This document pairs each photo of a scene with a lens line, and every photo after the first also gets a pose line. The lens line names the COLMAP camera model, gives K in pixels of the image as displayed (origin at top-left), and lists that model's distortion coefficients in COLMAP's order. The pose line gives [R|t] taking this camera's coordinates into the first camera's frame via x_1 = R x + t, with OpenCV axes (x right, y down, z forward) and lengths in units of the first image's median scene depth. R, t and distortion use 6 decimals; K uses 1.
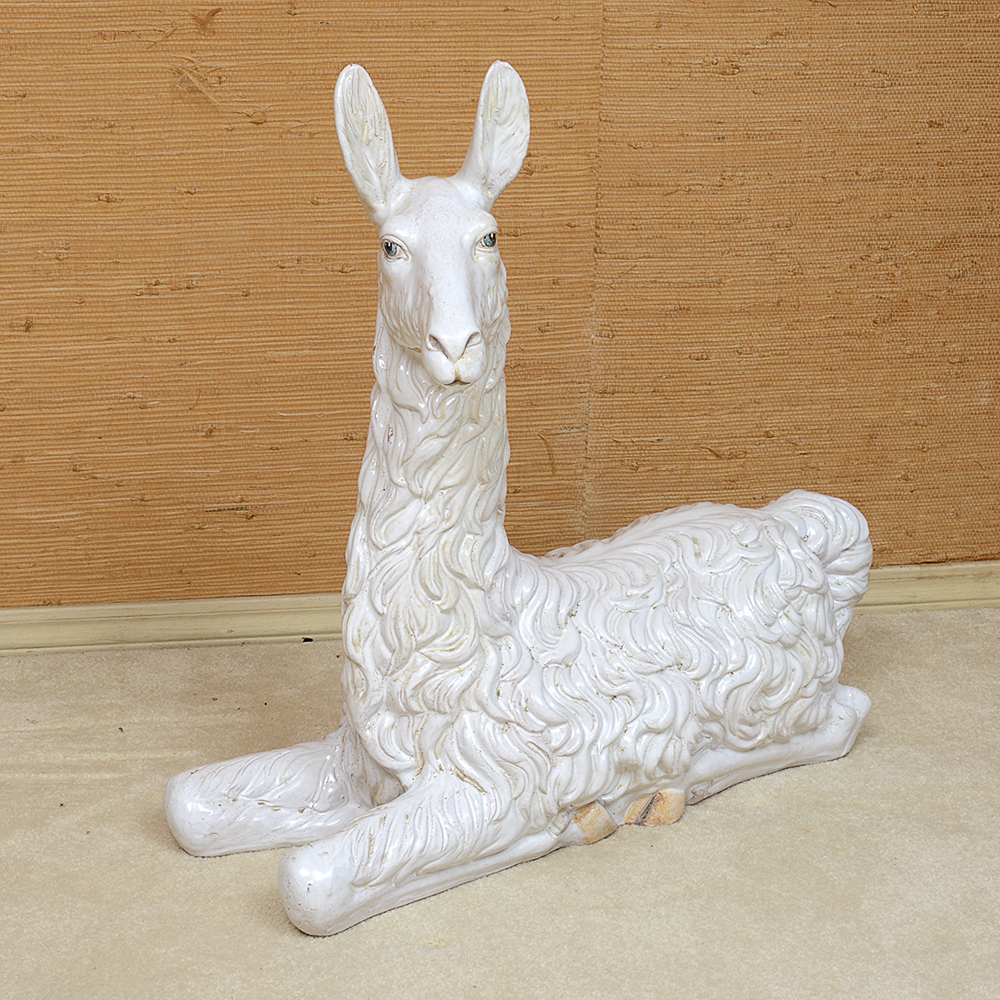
lens RADIAL K [[2288.5, 0, 489.7], [0, 2288.5, 460.7], [0, 0, 1]] dist [-0.028112, 0.000000]
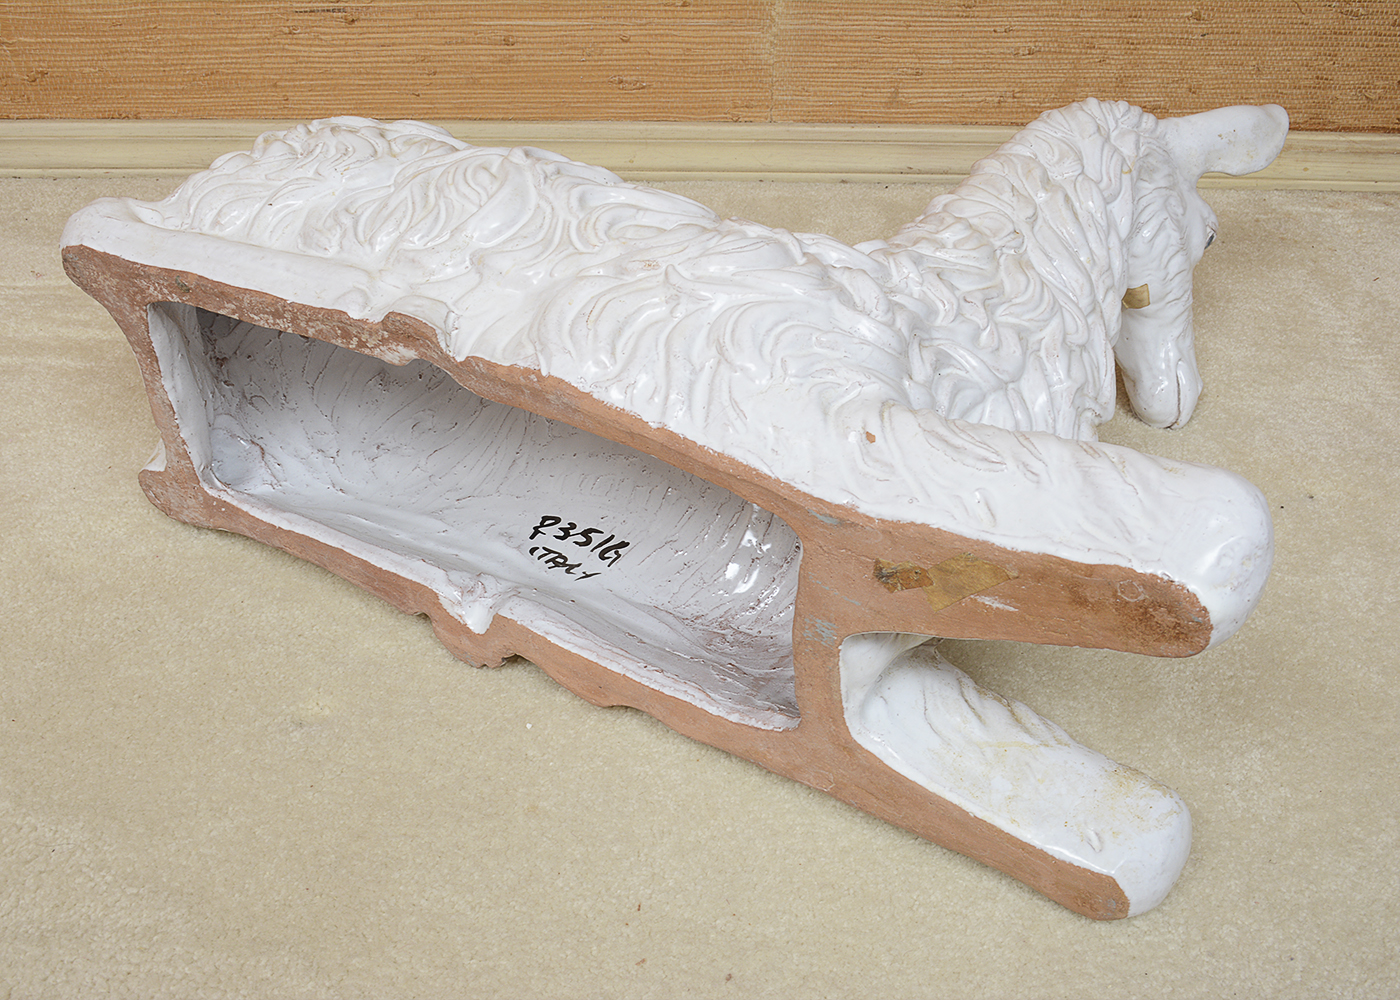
lens RADIAL K [[1555.1, 0, 709.9], [0, 1555.1, 530.7], [0, 0, 1]] dist [-0.064302, 0.000000]
pose [[0.985301, 0.104140, -0.135413, 0.121429], [-0.048951, 0.931572, 0.360247, -0.010623], [0.163663, -0.348323, 0.922976, 0.487434]]
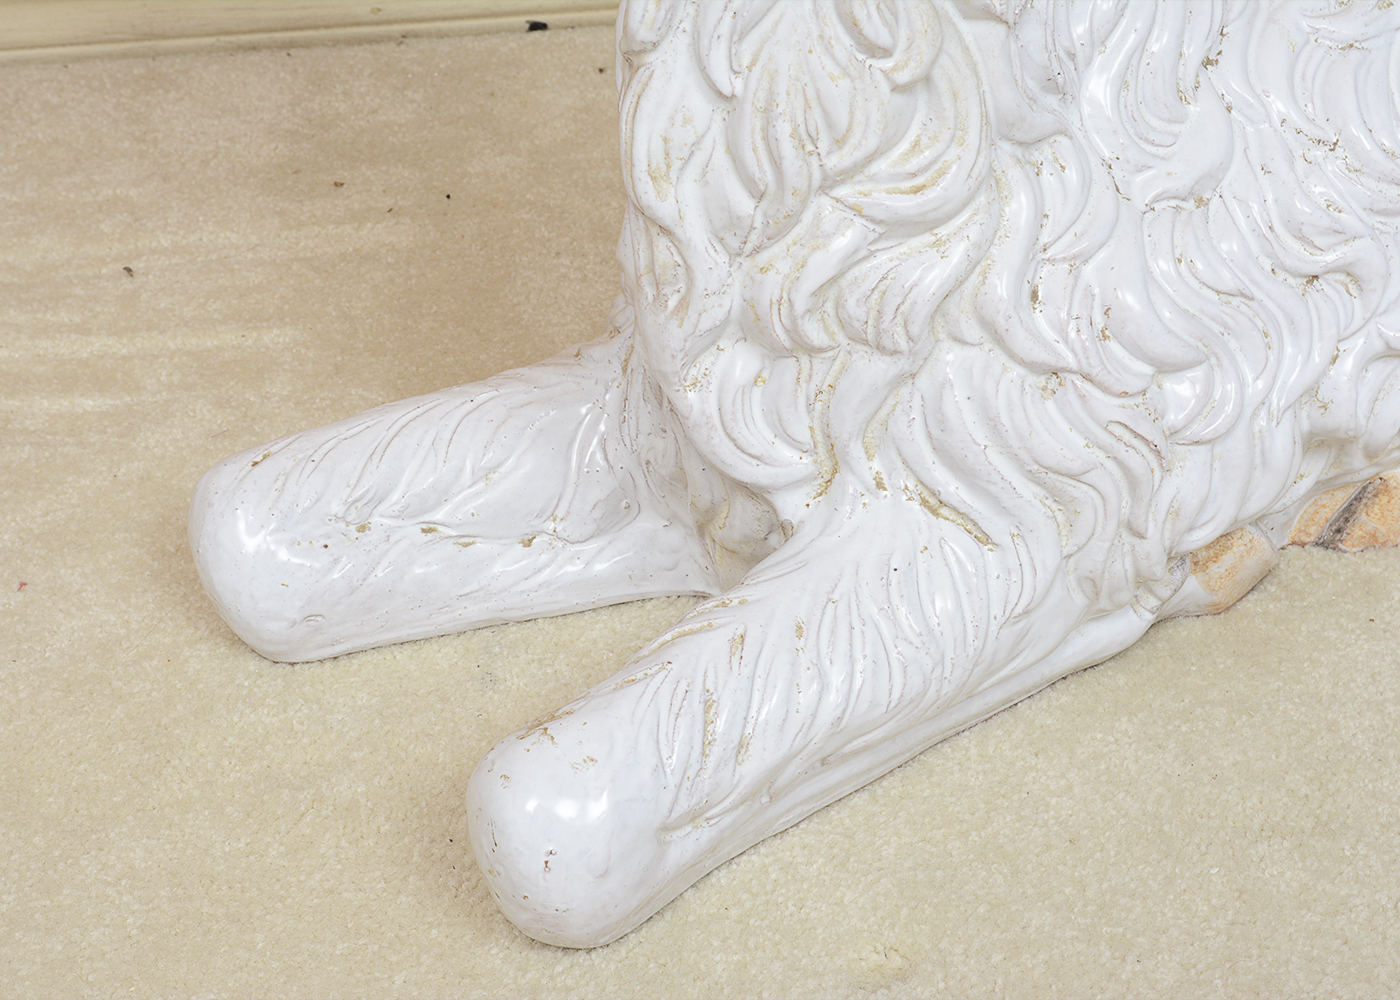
lens RADIAL K [[2586.5, 0, 695.7], [0, 2586.5, 529.5], [0, 0, 1]] dist [0.009323, 0.000000]
pose [[0.999665, 0.000127, -0.025882, -0.034678], [0.008580, 0.941811, 0.336035, -0.005301], [0.024418, -0.336144, 0.941494, 0.488907]]
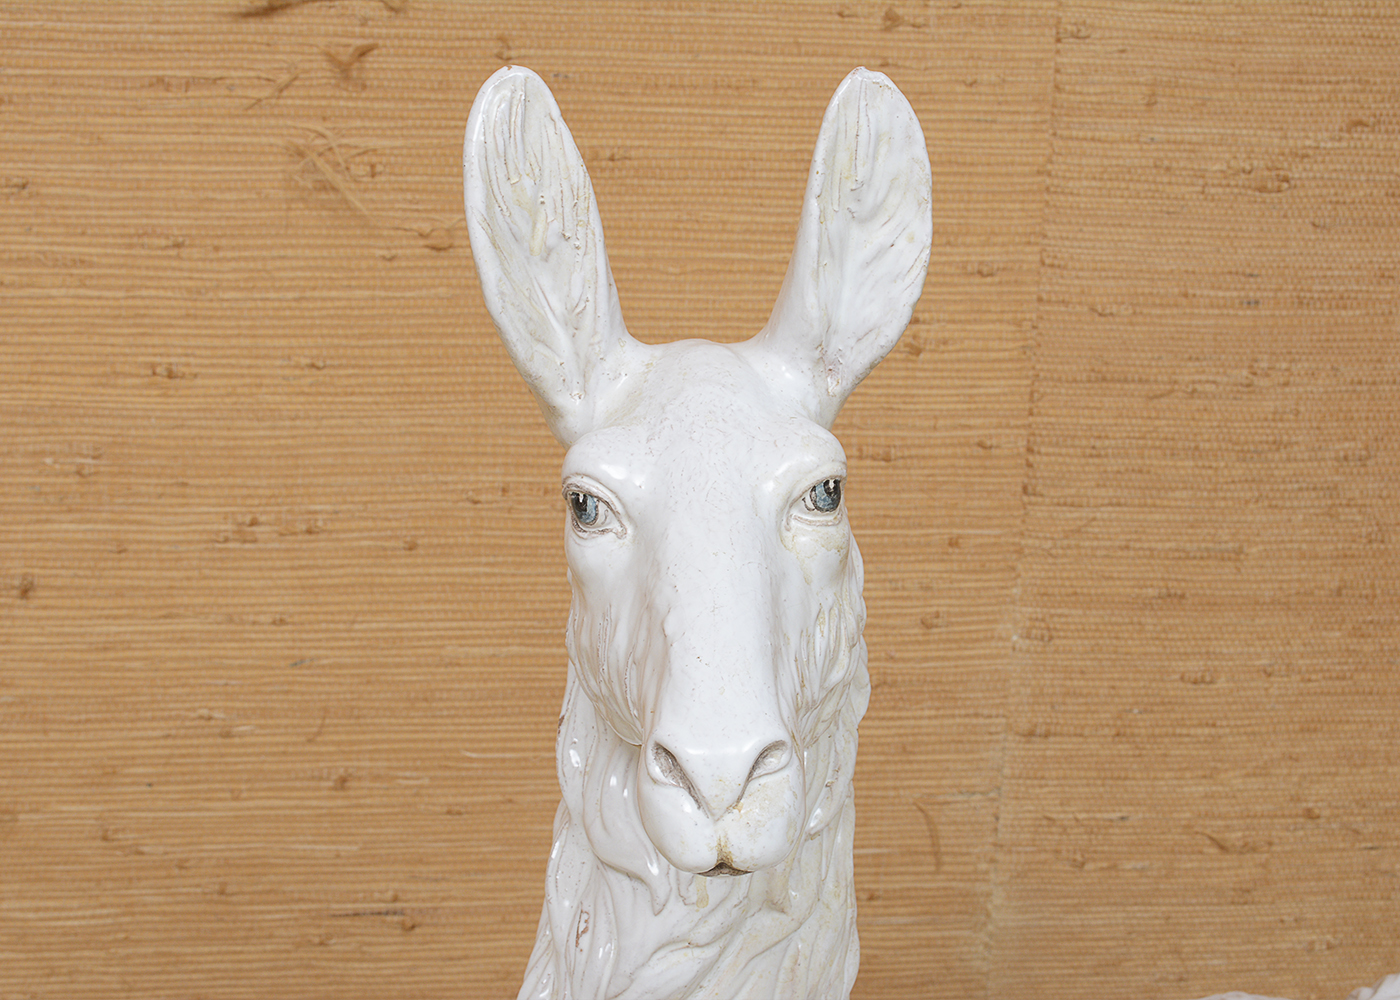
lens RADIAL K [[2192.9, 0, 703.2], [0, 2192.9, 466.9], [0, 0, 1]] dist [-0.024113, 0.000000]
pose [[0.996898, 0.035214, -0.070388, 0.004433], [-0.040676, 0.996145, -0.077727, -0.055127], [0.067380, 0.080349, 0.994487, 0.477177]]
